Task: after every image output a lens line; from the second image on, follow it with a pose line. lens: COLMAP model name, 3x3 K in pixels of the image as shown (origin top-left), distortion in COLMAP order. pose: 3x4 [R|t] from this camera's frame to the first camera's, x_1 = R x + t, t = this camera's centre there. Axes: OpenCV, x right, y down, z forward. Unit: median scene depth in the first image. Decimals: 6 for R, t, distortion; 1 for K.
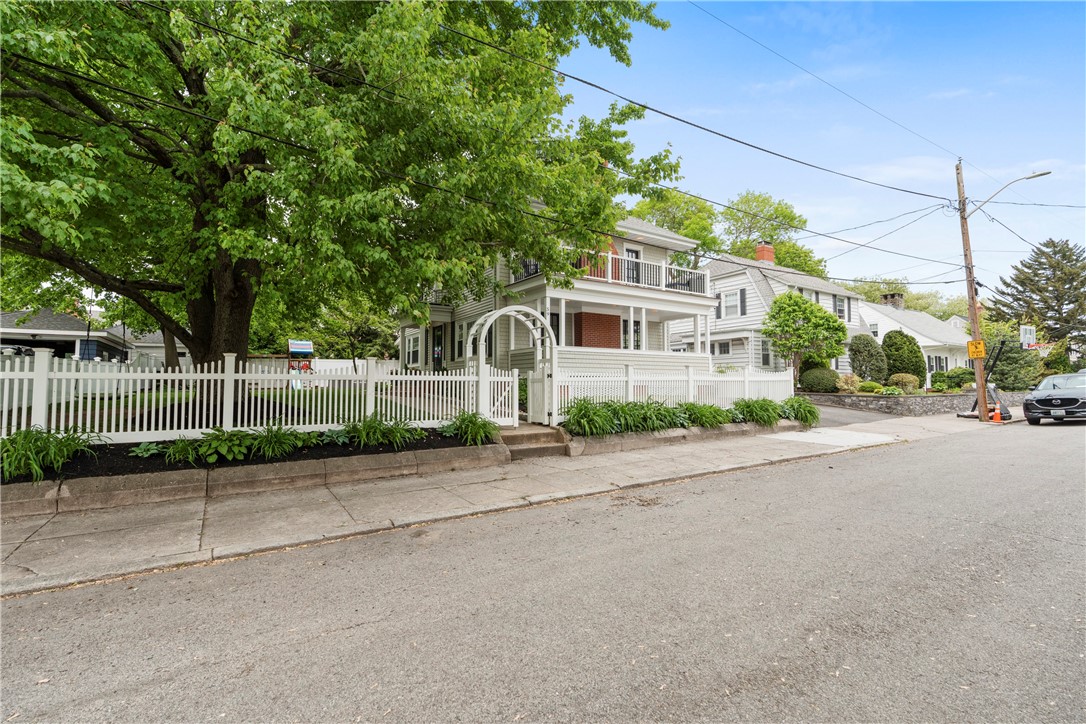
lens RADIAL K [[490.2, 0, 544.8], [0, 490.2, 363.7], [0, 0, 1]] dist [-0.003844, 0.001555]
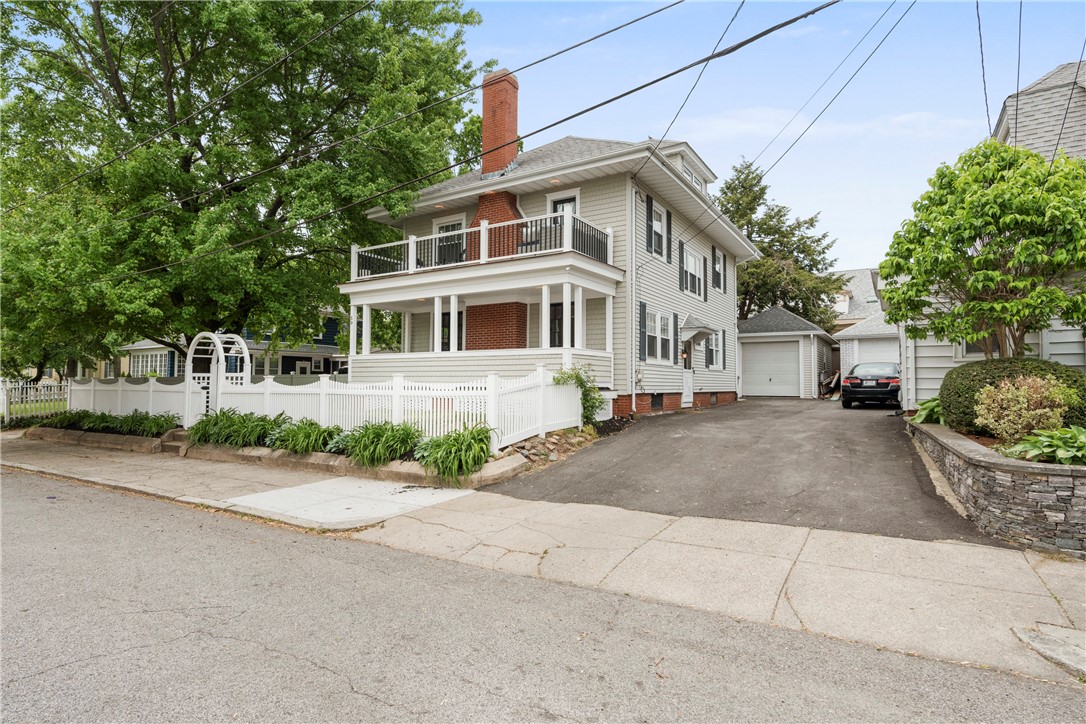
lens RADIAL K [[546.9, 0, 546.8], [0, 546.9, 361.4], [0, 0, 1]] dist [-0.011107, 0.004463]
pose [[0.448065, -0.043290, -0.892952, 1.020625], [0.027822, 0.999018, -0.034472, 0.020701], [0.893568, -0.009398, 0.448829, 0.764418]]
